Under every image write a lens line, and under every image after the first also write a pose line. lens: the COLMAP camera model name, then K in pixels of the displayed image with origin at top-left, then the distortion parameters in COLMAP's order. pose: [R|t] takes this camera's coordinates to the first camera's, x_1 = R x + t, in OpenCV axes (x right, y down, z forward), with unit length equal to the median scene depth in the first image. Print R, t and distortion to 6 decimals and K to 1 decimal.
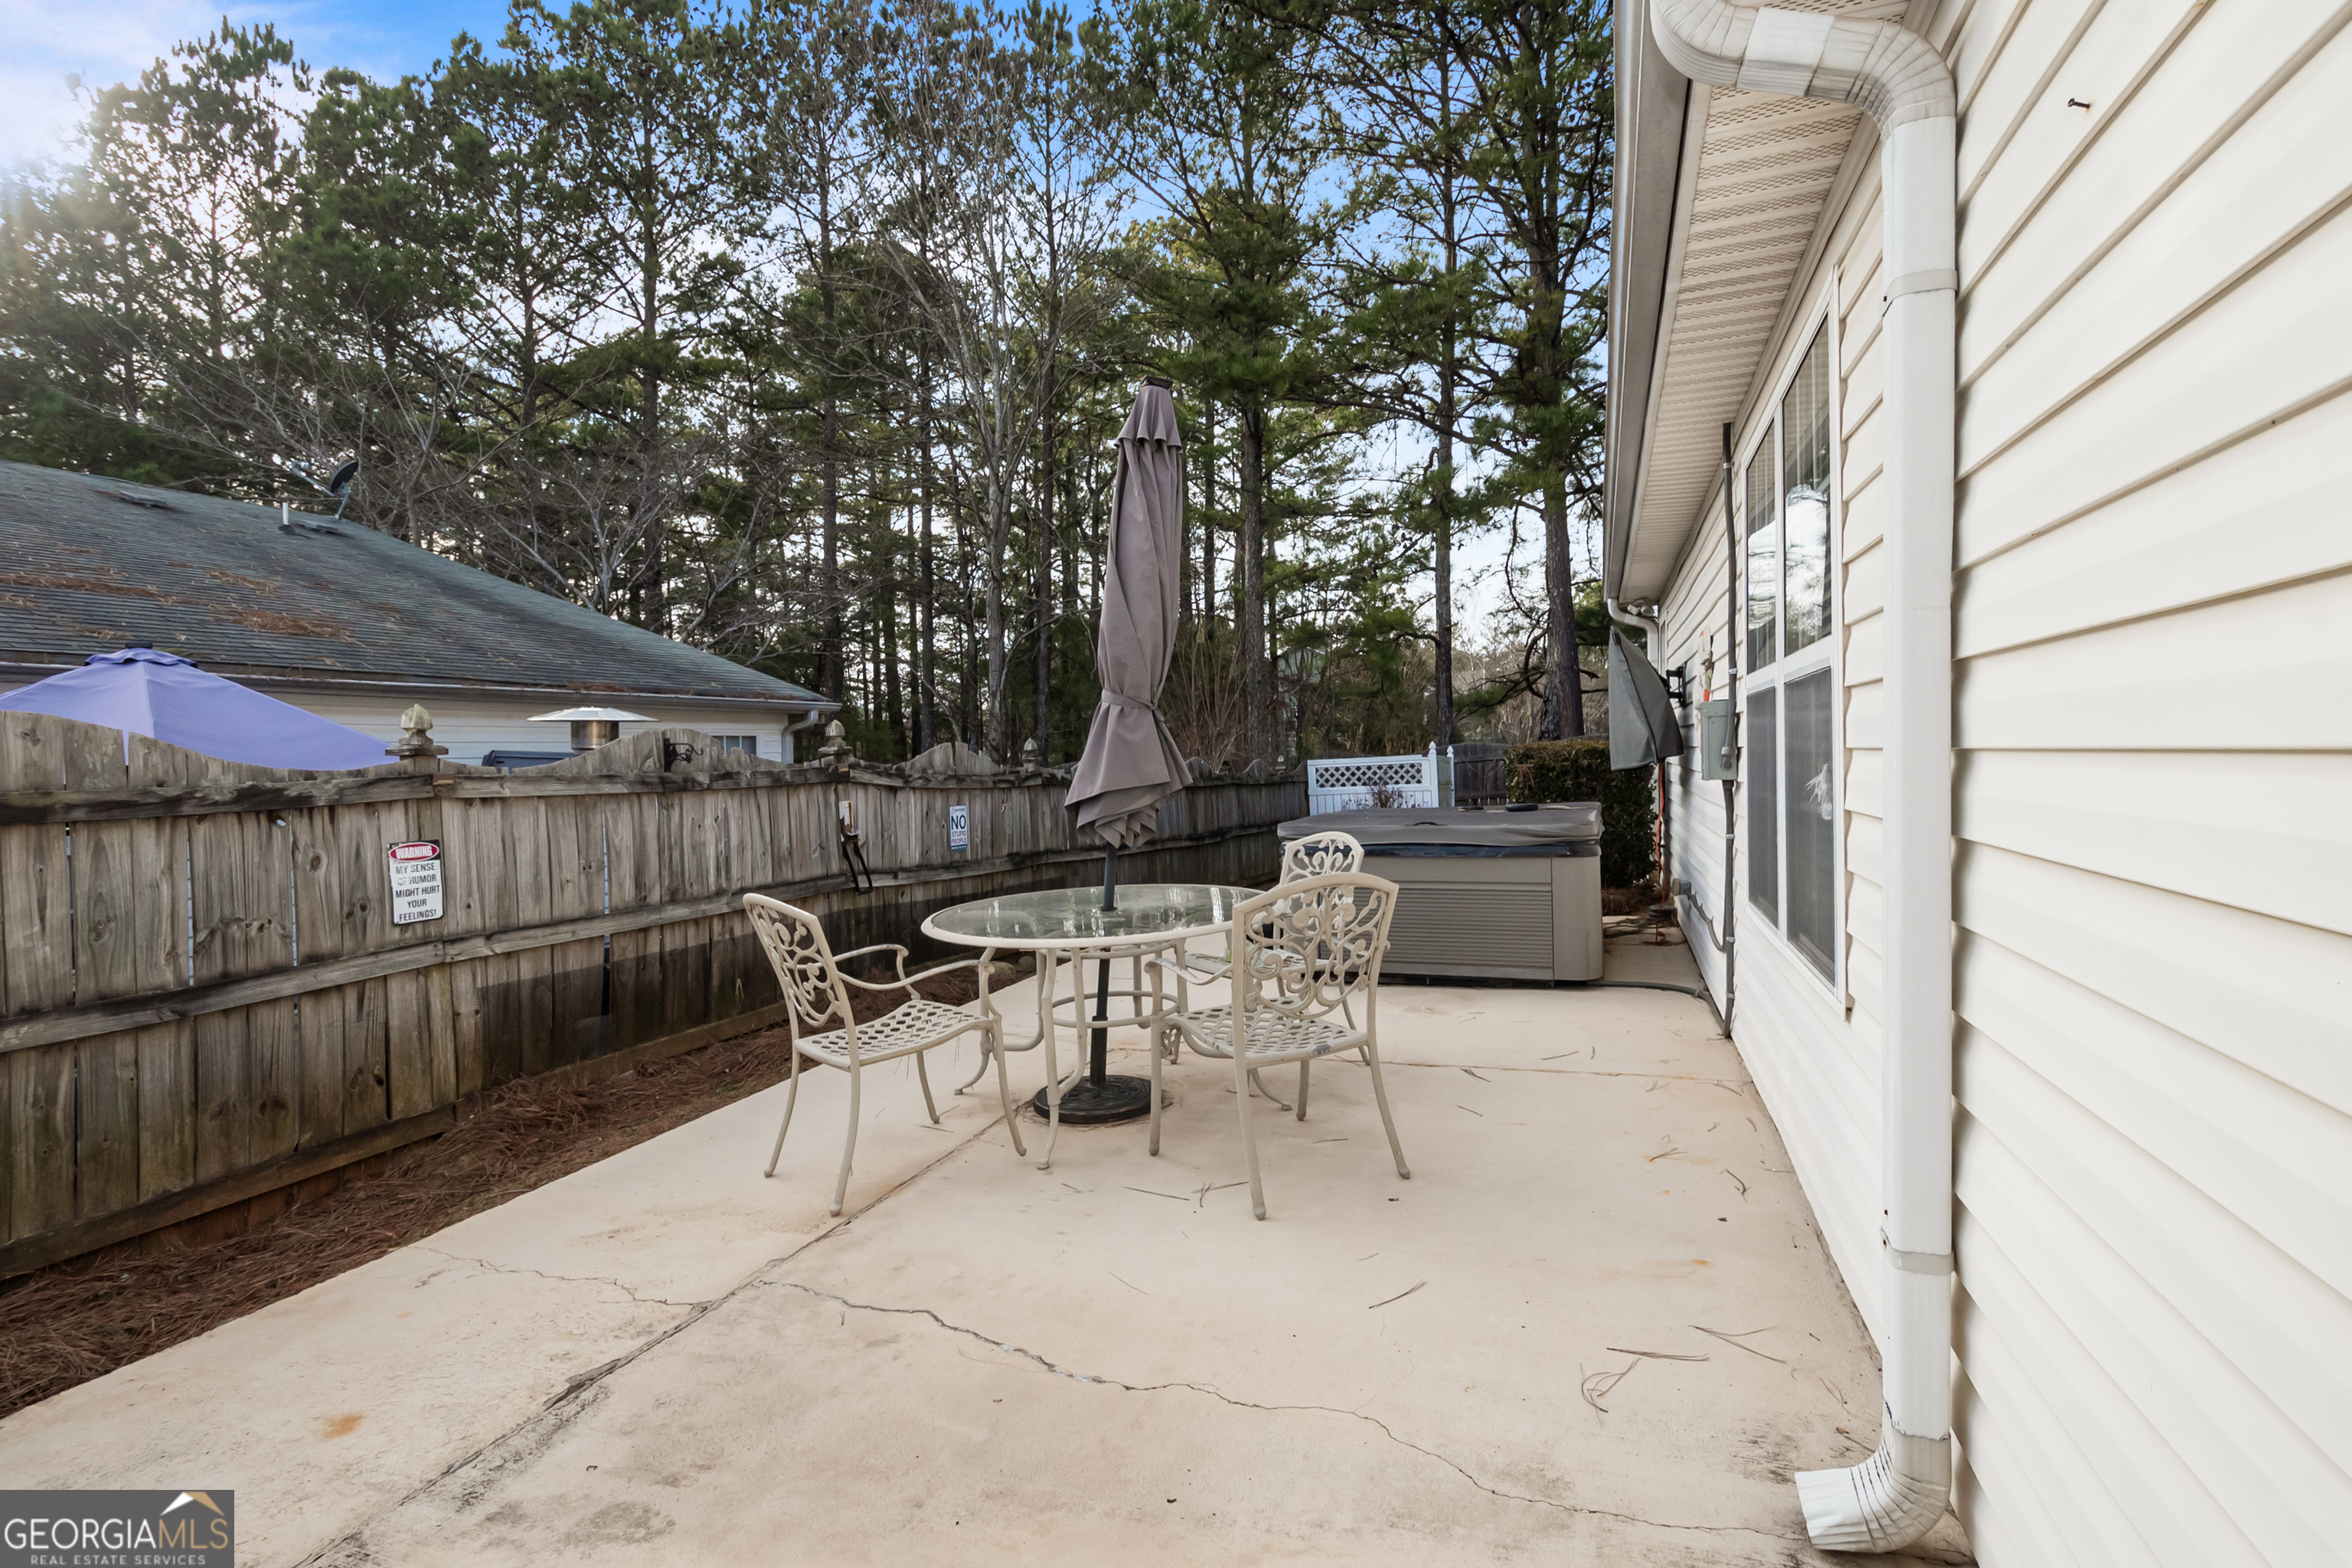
lens RADIAL K [[1132.4, 0, 1176.0], [0, 1132.4, 784.0], [0, 0, 1]] dist [0.004462, 0.000272]
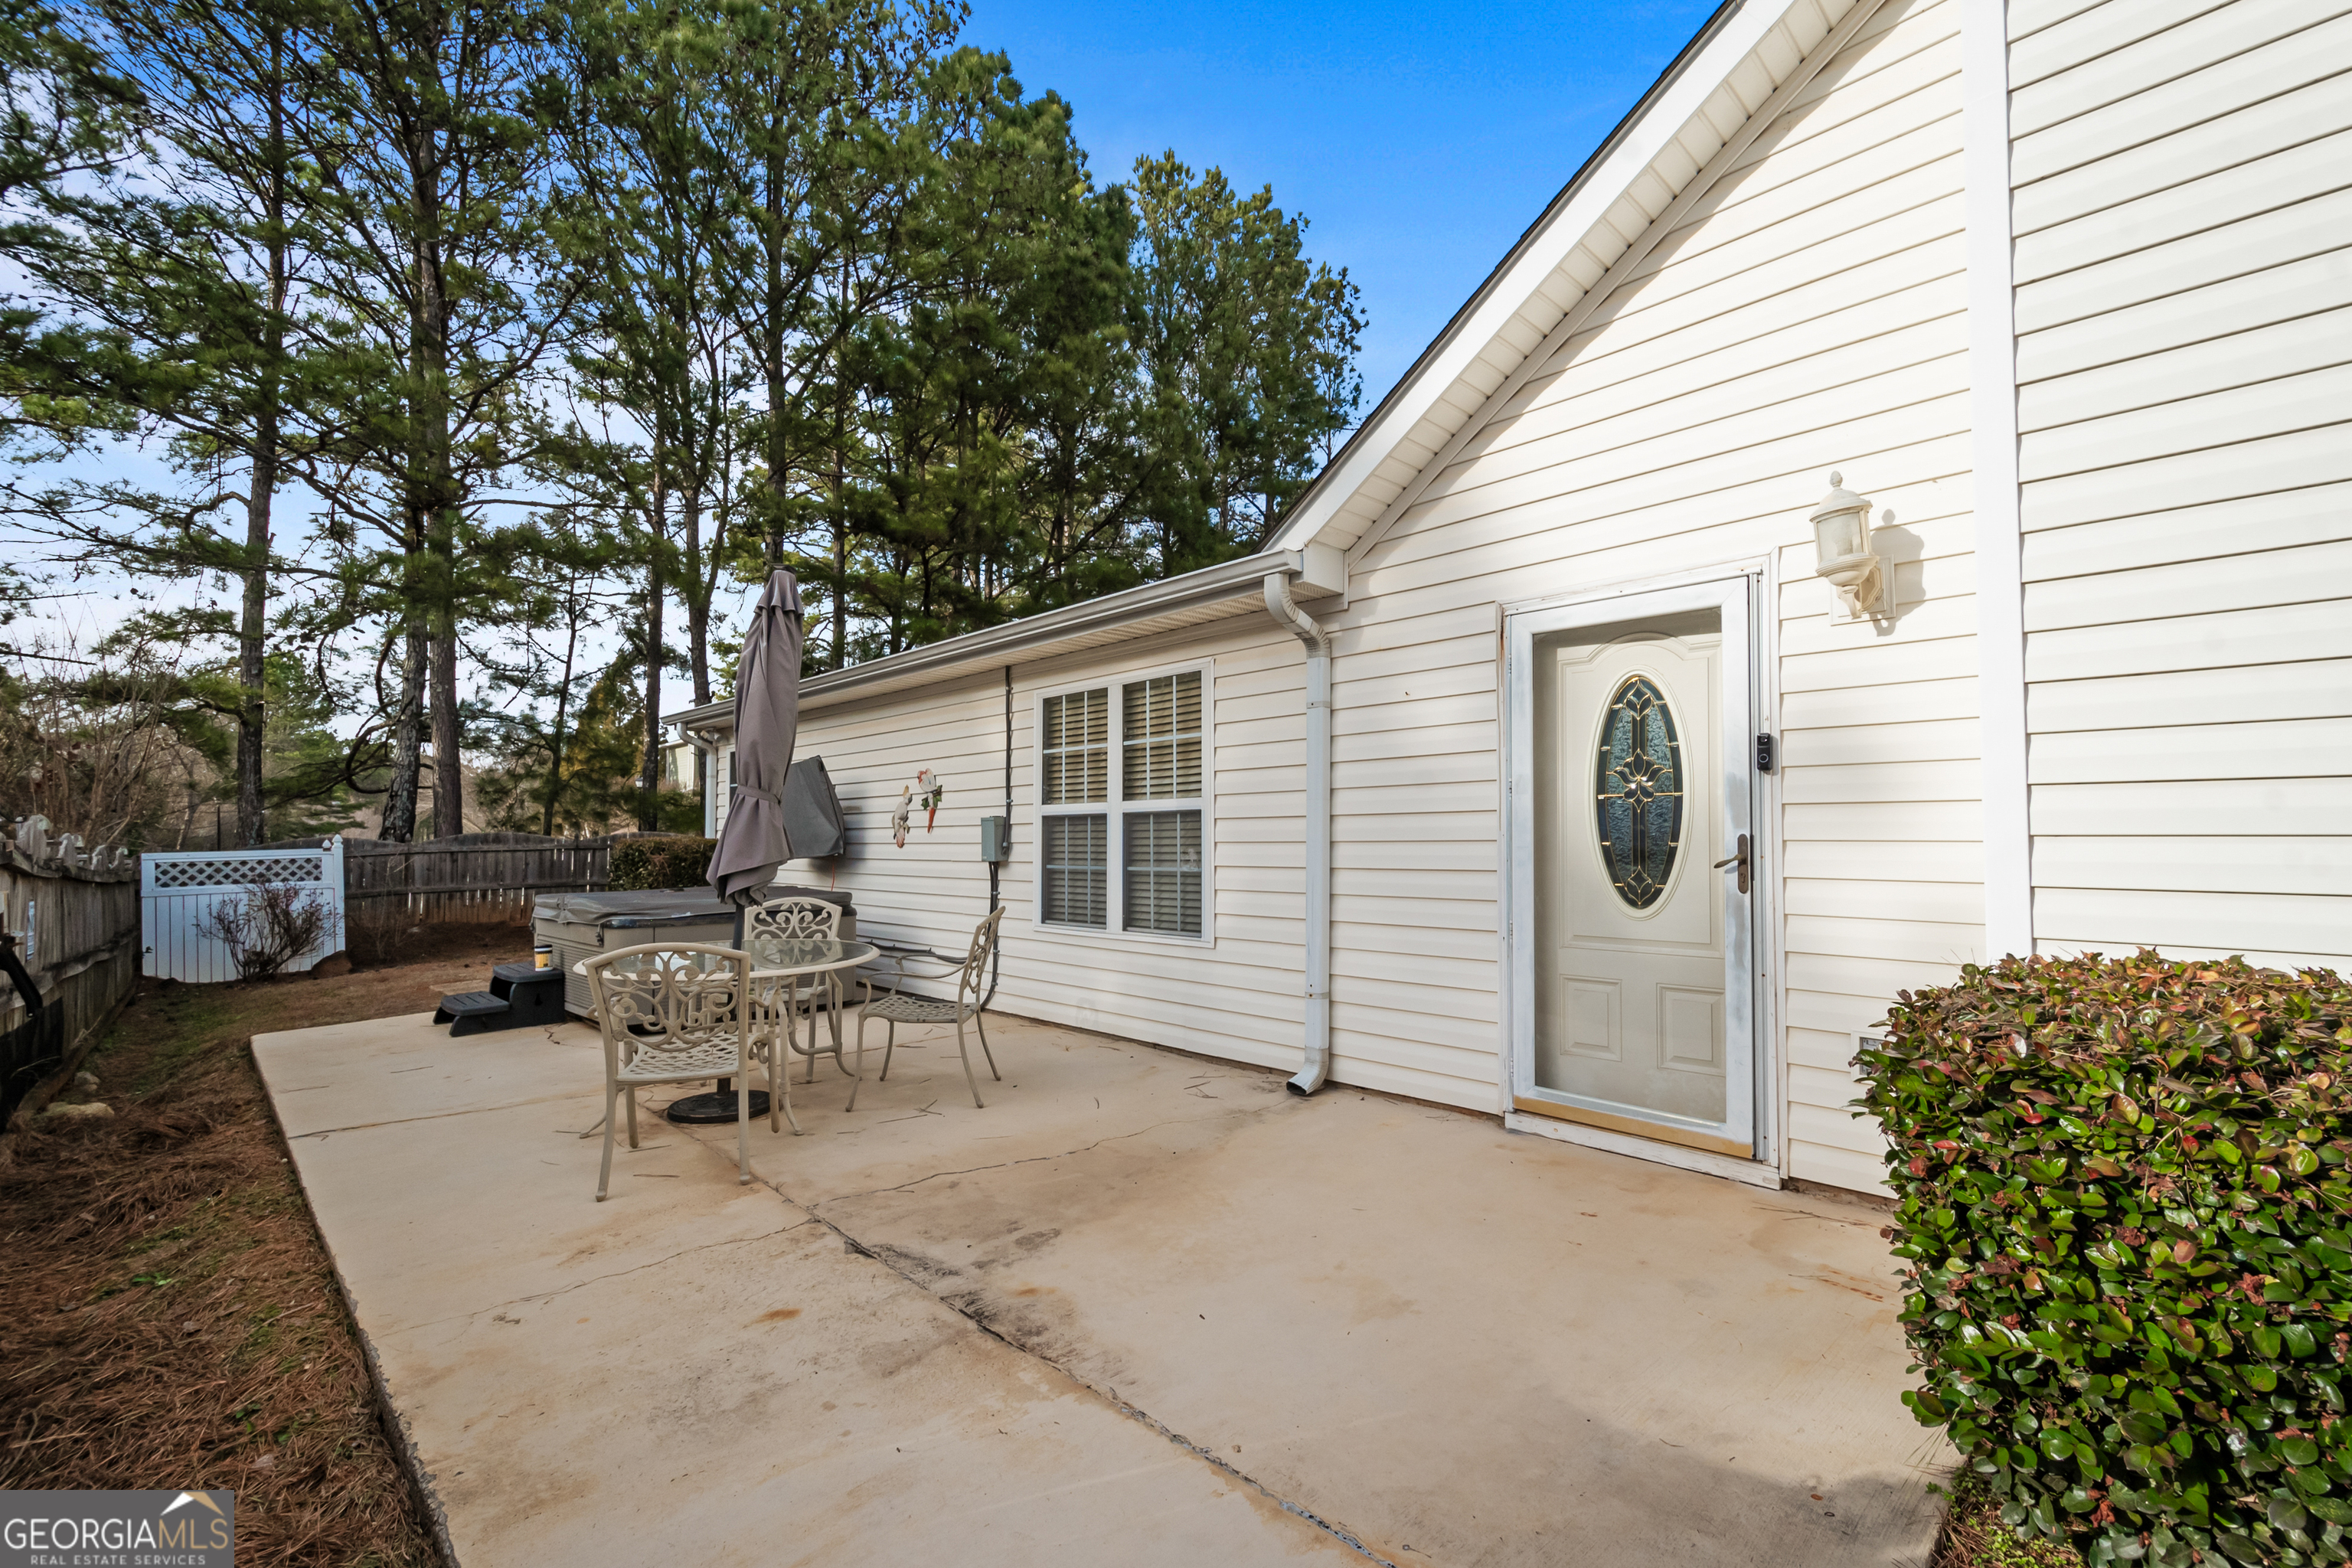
lens RADIAL K [[1079.5, 0, 1185.8], [0, 1079.5, 804.5], [0, 0, 1]] dist [0.013296, 0.000464]
pose [[0.434745, 0.055231, 0.898858, -1.541471], [0.014116, 0.997577, -0.068124, 0.046215], [-0.900443, 0.042305, 0.432912, -0.019993]]
